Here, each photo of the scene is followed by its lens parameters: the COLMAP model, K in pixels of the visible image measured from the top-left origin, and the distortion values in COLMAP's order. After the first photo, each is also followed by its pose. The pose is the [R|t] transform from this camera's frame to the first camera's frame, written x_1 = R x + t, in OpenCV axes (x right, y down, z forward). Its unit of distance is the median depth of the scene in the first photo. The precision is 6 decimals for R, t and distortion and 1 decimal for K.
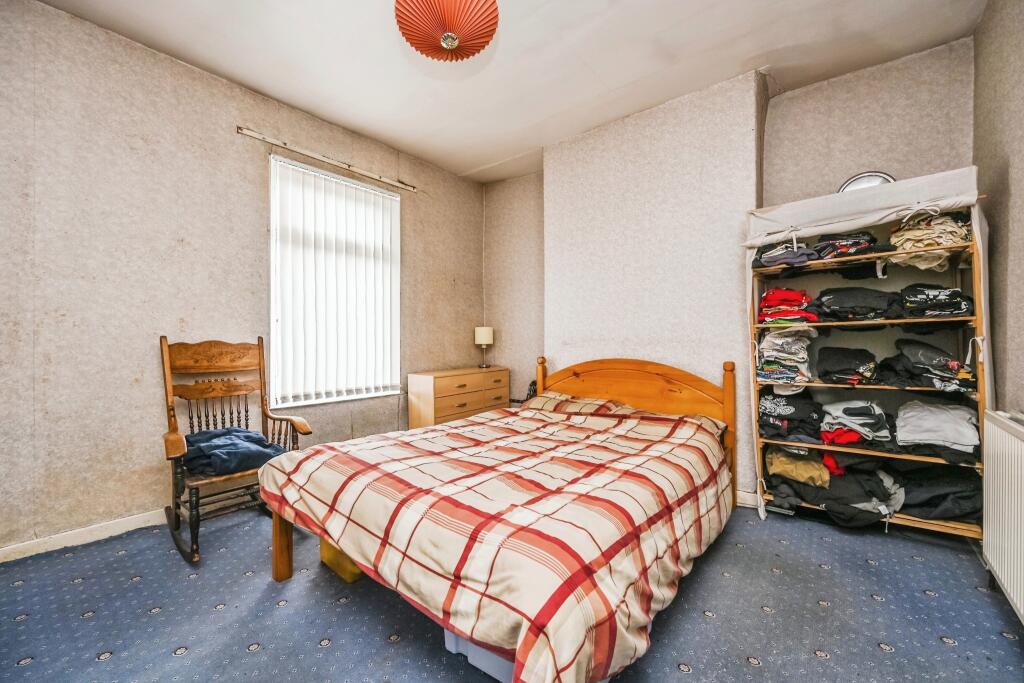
lens RADIAL K [[411.7, 0, 509.0], [0, 411.7, 343.0], [0, 0, 1]] dist [-0.003429, 0.000613]
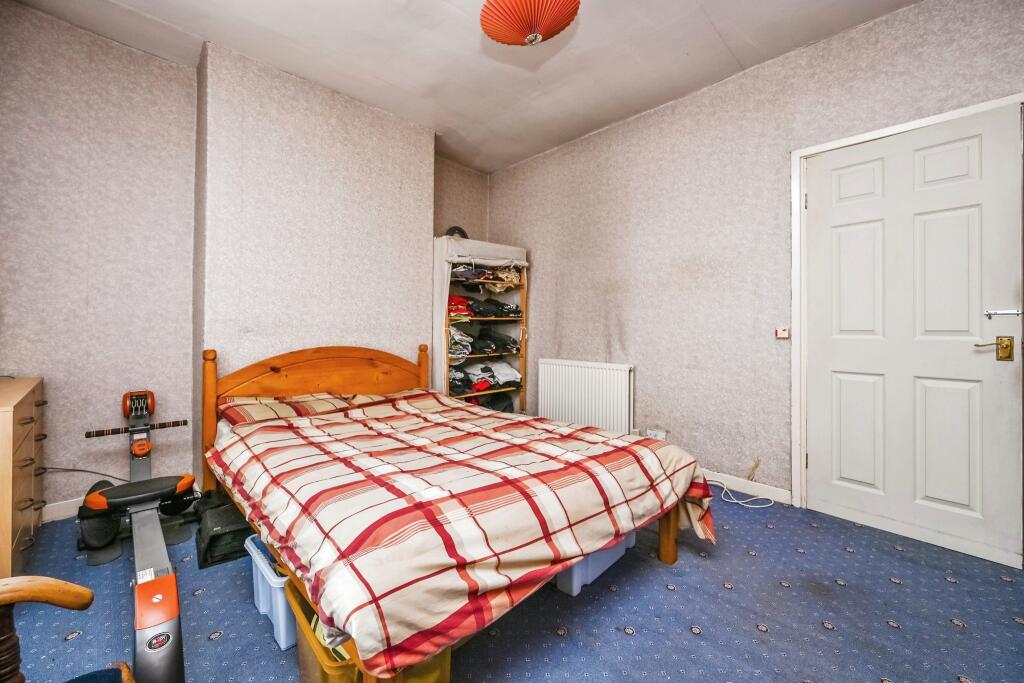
lens RADIAL K [[411.7, 0, 509.5], [0, 411.7, 332.5], [0, 0, 1]] dist [-0.003429, 0.000613]
pose [[0.109116, 0.000582, 0.994029, -0.814807], [0.001284, 0.999999, -0.000726, 0.010573], [-0.994028, 0.001355, 0.109115, 0.661022]]
